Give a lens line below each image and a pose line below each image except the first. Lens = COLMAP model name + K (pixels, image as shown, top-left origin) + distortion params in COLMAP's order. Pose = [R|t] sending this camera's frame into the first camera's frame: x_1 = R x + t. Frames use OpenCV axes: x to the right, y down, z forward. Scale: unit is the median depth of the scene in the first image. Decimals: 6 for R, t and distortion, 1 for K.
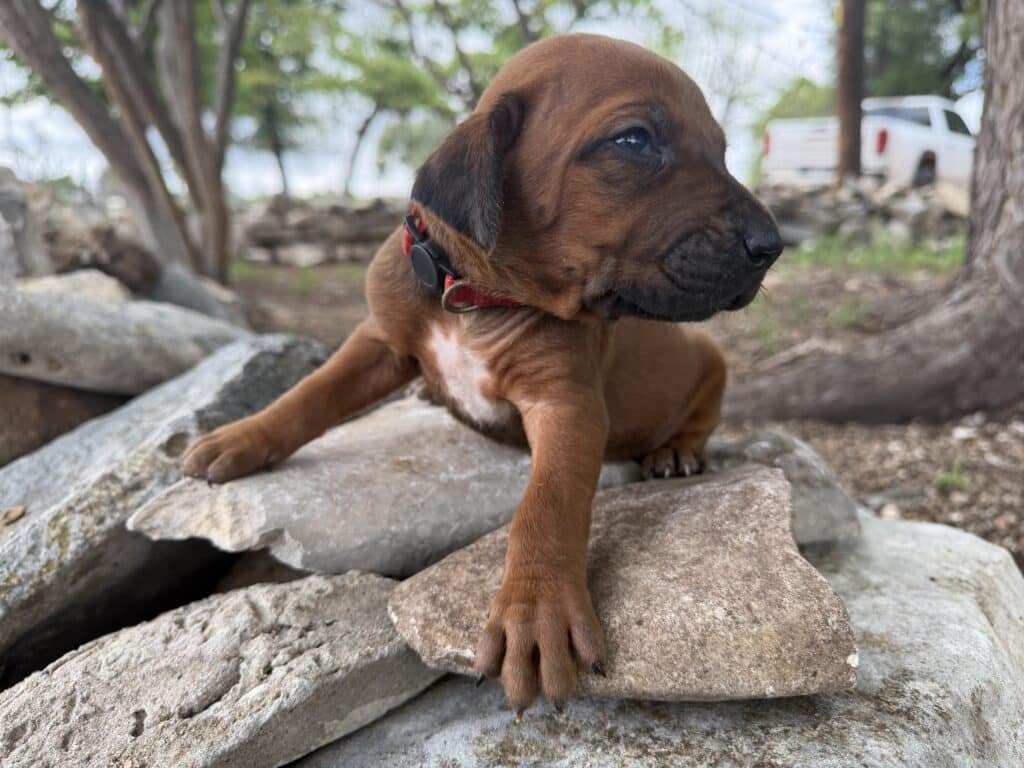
lens RADIAL K [[726.1, 0, 512.0], [0, 726.1, 384.0], [0, 0, 1]] dist [-0.026583, 0.002962]
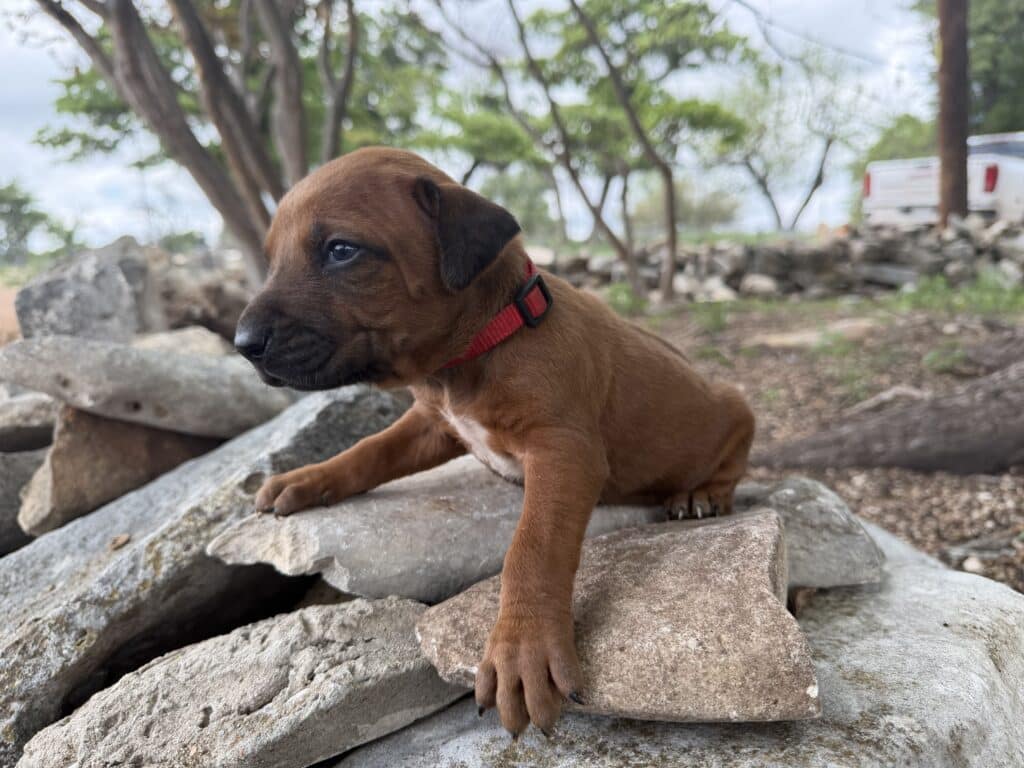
lens RADIAL K [[726.3, 0, 532.9], [0, 726.3, 391.6], [0, 0, 1]] dist [-0.019319, -0.002040]
pose [[0.993913, 0.001777, -0.110158, 0.120606], [-0.007068, 0.998839, -0.047659, -0.011730], [0.109945, 0.048147, 0.992771, -0.123771]]
